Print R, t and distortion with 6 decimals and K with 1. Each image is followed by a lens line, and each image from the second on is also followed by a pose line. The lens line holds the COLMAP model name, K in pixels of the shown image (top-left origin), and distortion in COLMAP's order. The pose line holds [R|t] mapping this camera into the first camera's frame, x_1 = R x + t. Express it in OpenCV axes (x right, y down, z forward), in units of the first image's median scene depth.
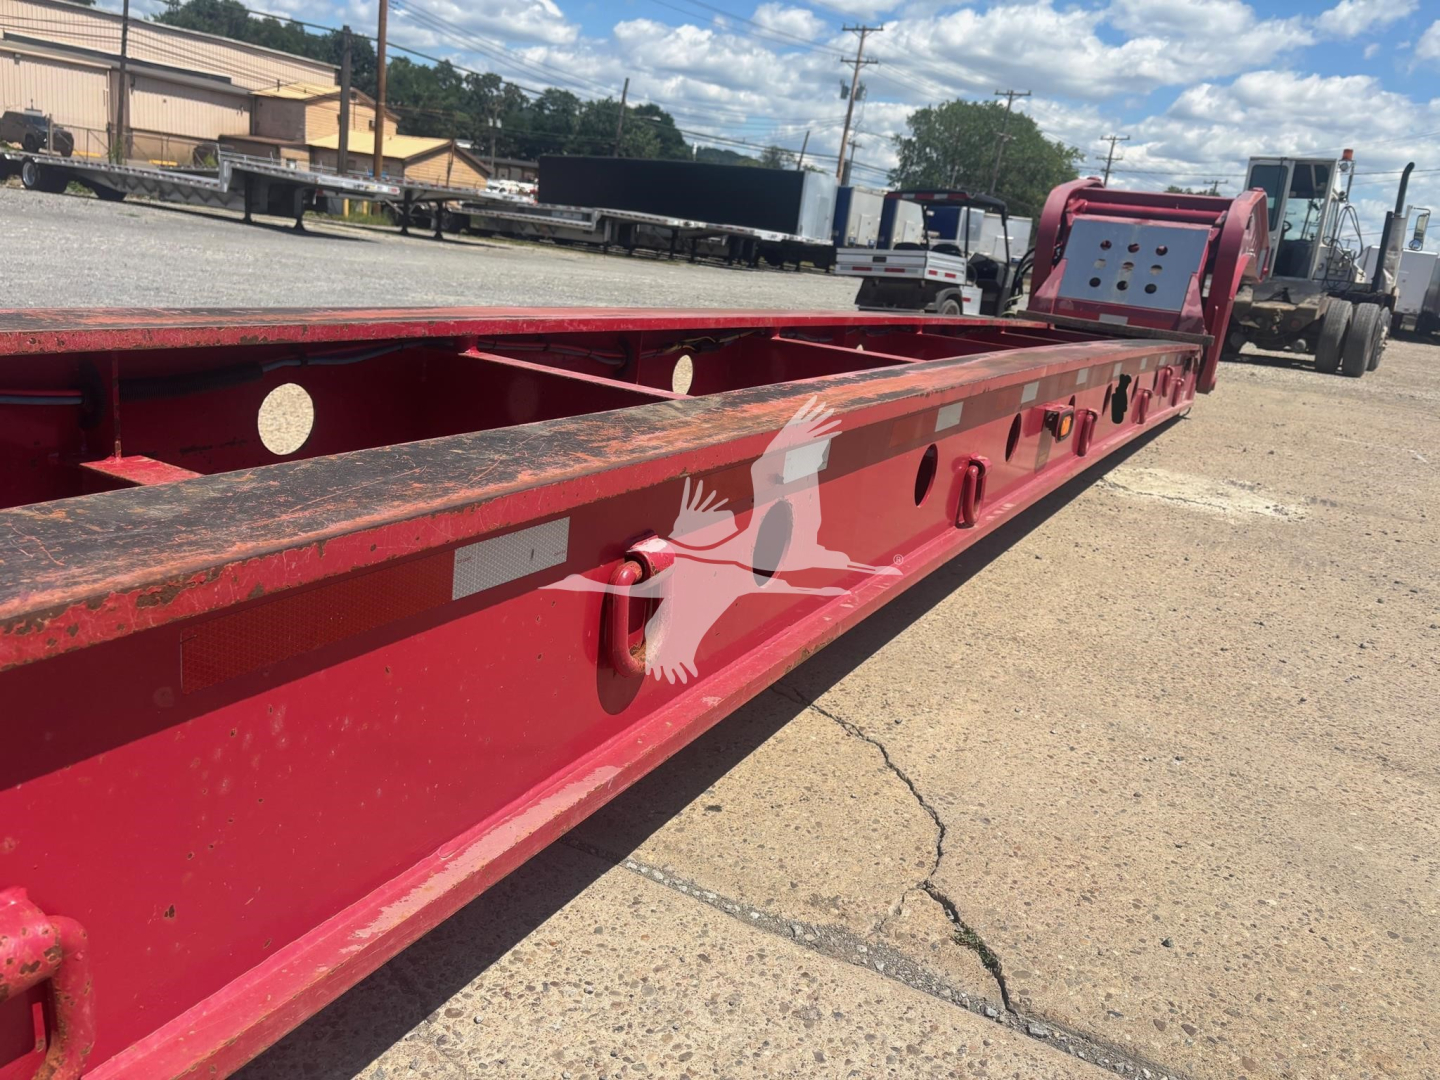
lens RADIAL K [[1091.6, 0, 714.2], [0, 1091.6, 540.4], [0, 0, 1]] dist [0.035214, -0.038612]
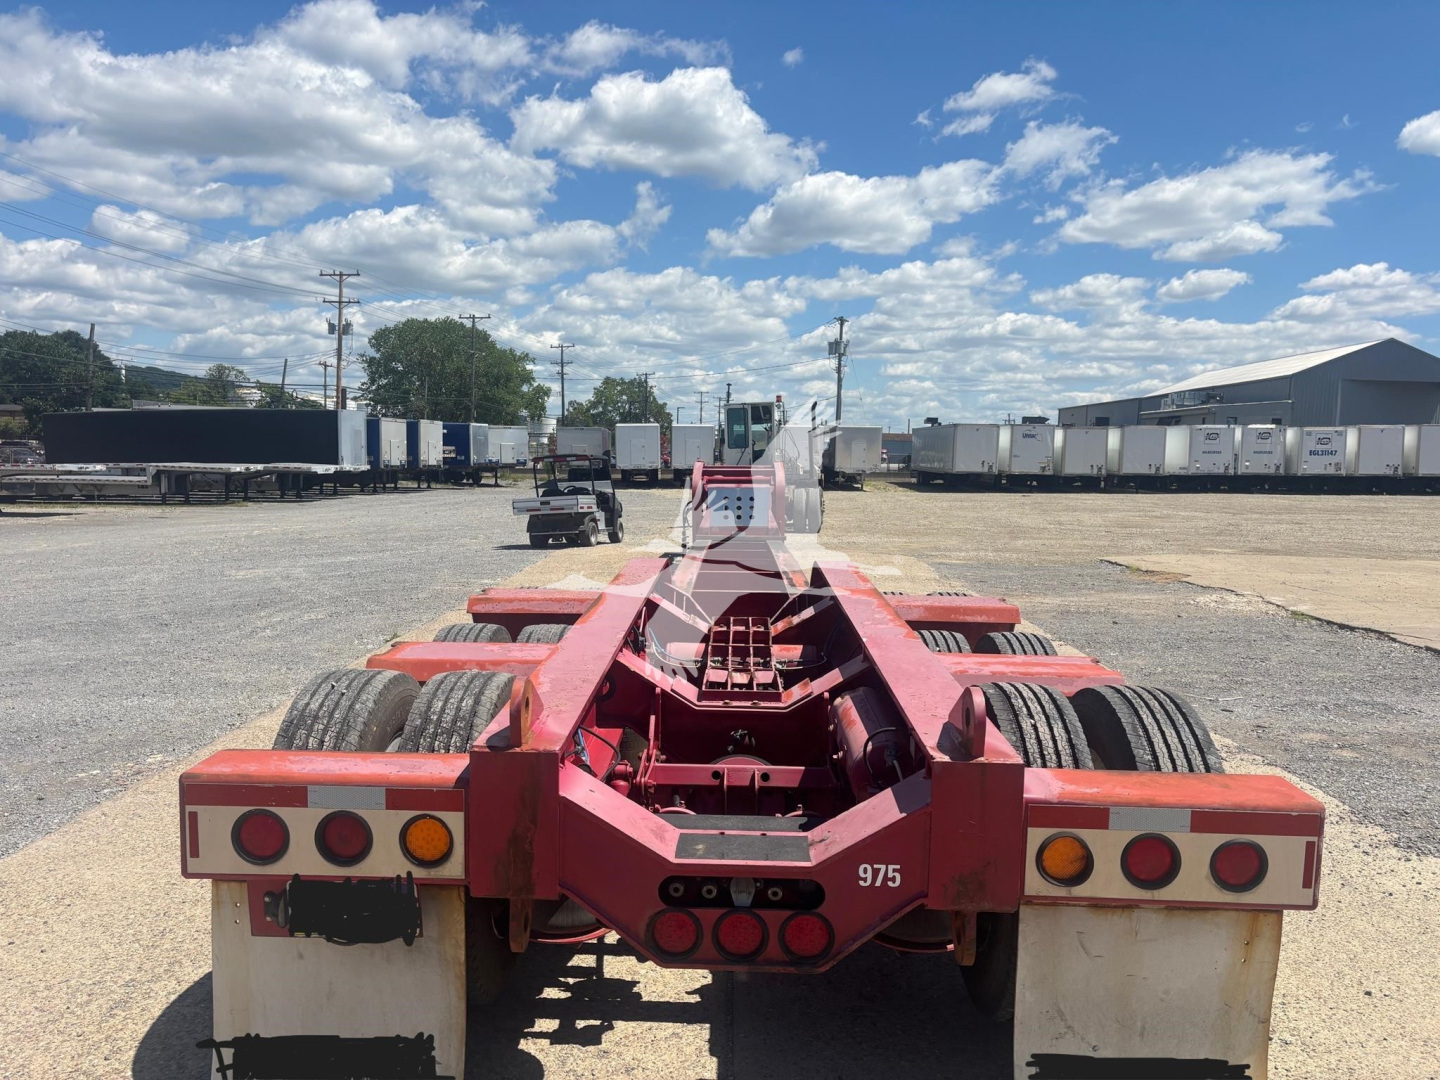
lens RADIAL K [[1085.7, 0, 717.4], [0, 1085.7, 547.0], [0, 0, 1]] dist [0.052249, -0.059052]
pose [[0.881475, -0.145459, 0.449269, -0.102734], [0.215826, 0.970295, -0.109305, 0.006510], [-0.420024, 0.193314, 0.886685, -0.136652]]
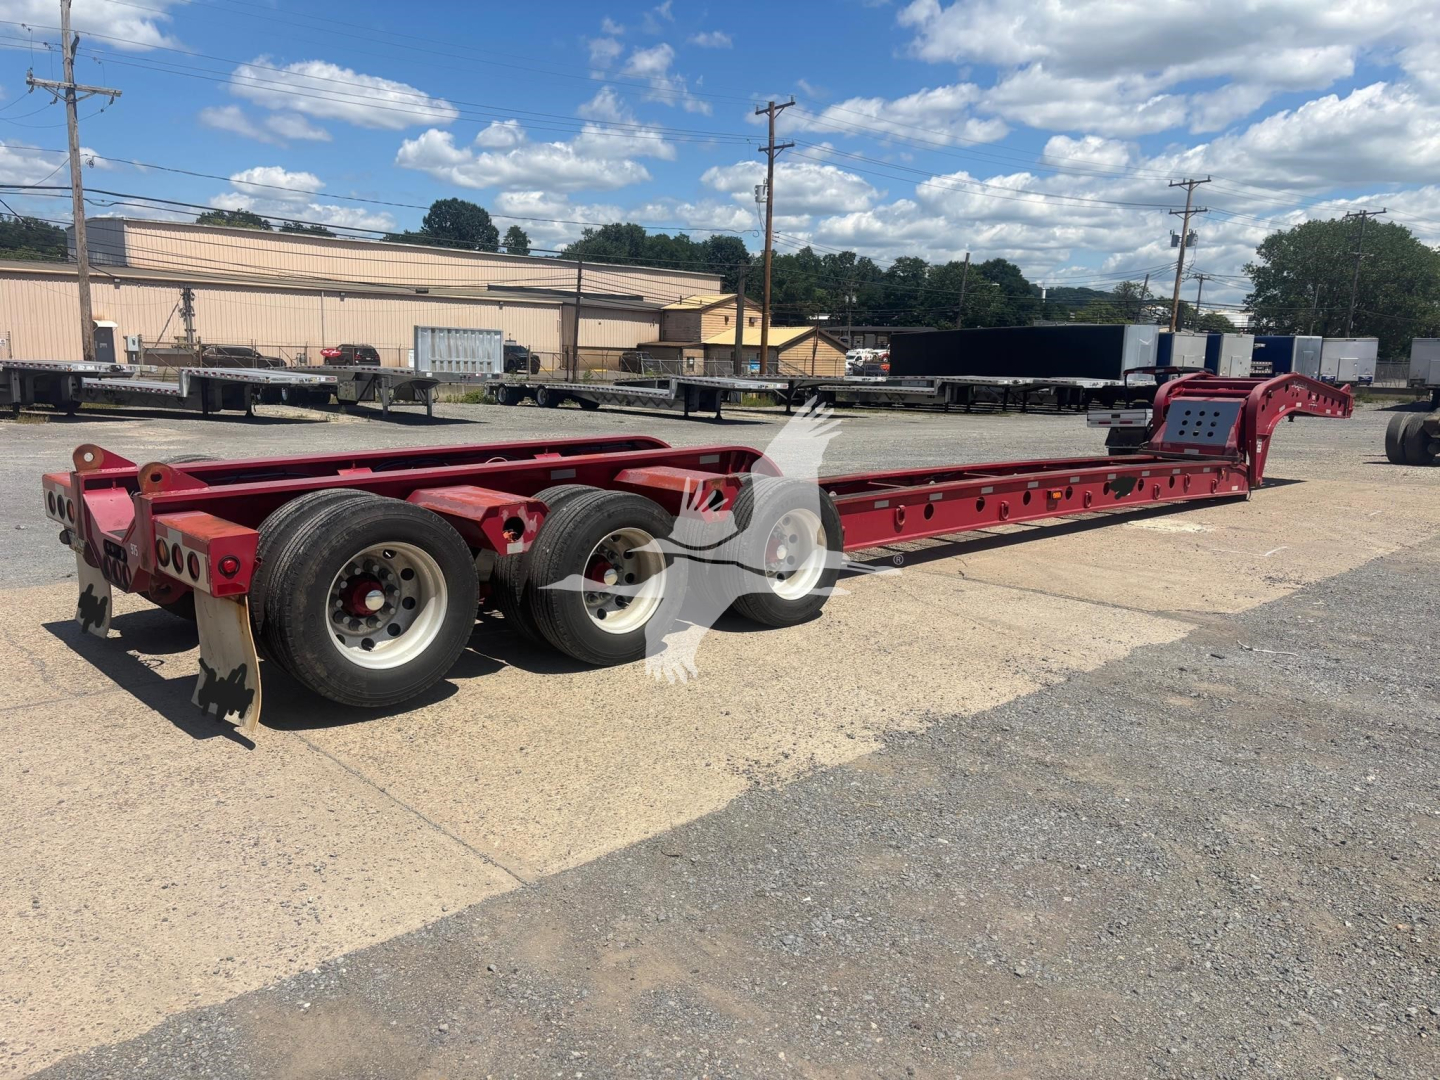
lens RADIAL K [[1085.7, 0, 717.4], [0, 1085.7, 547.0], [0, 0, 1]] dist [0.052249, -0.059052]
pose [[0.947833, -0.046438, -0.315366, 0.030370], [0.005891, 0.991715, -0.128326, 0.034804], [0.318713, 0.119774, 0.940253, -0.177104]]
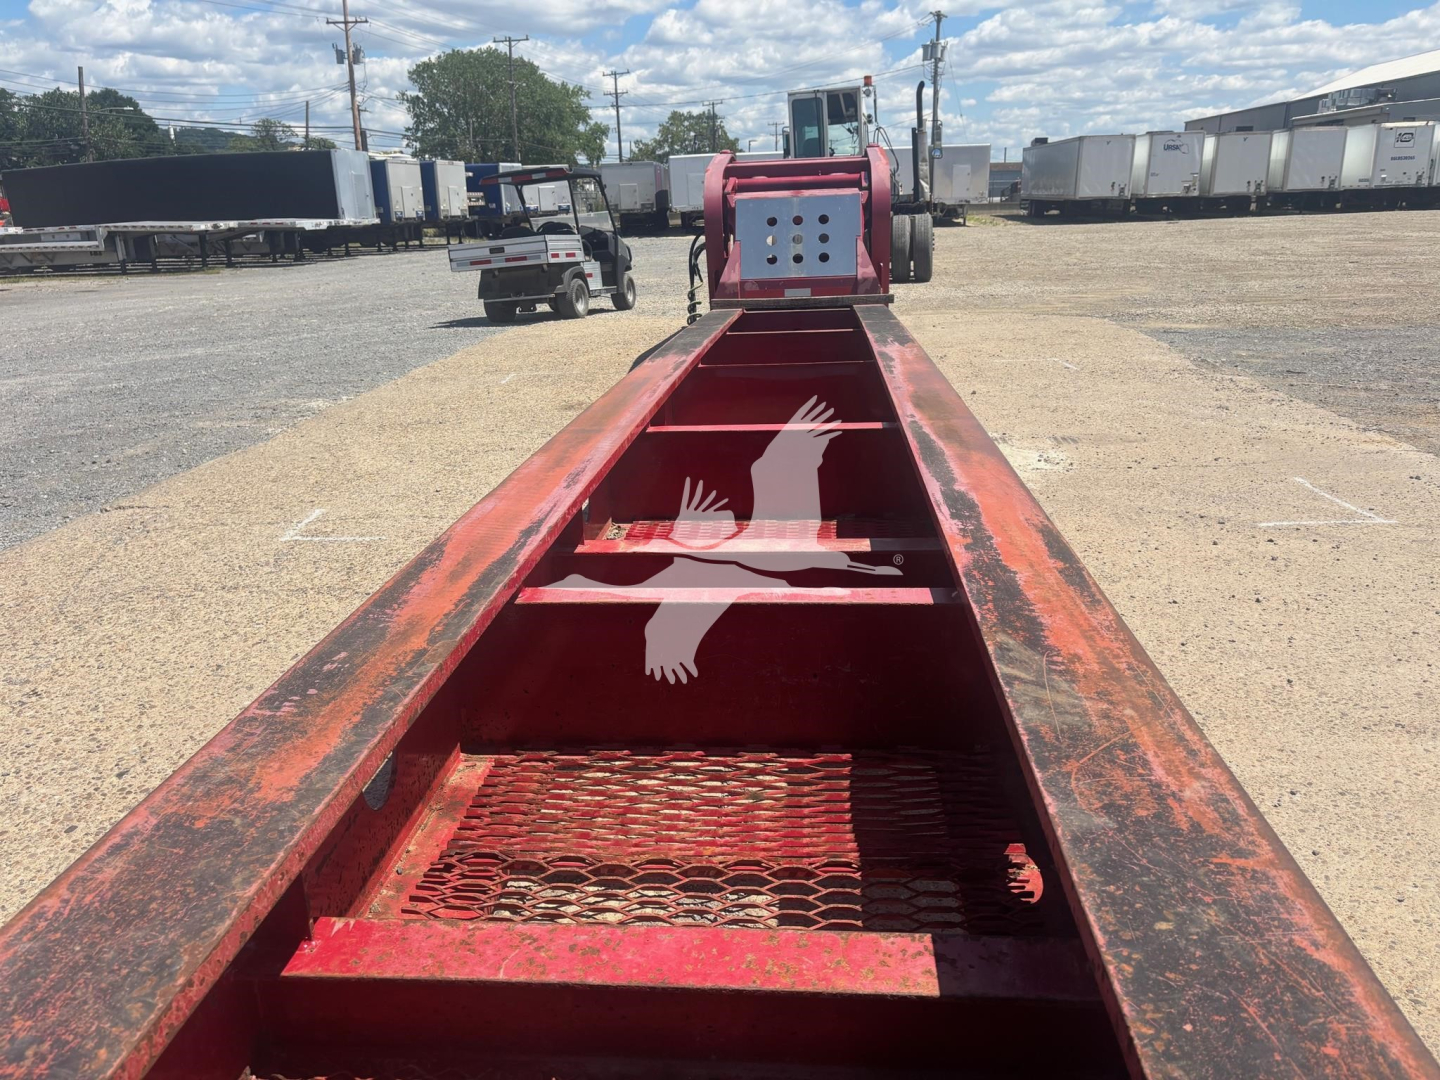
lens RADIAL K [[1085.7, 0, 717.4], [0, 1085.7, 547.0], [0, 0, 1]] dist [0.052249, -0.059052]
pose [[0.906067, -0.257975, 0.335398, -0.019549], [0.242027, 0.966152, 0.089298, -0.013699], [-0.347082, 0.000266, 0.937835, 0.010513]]
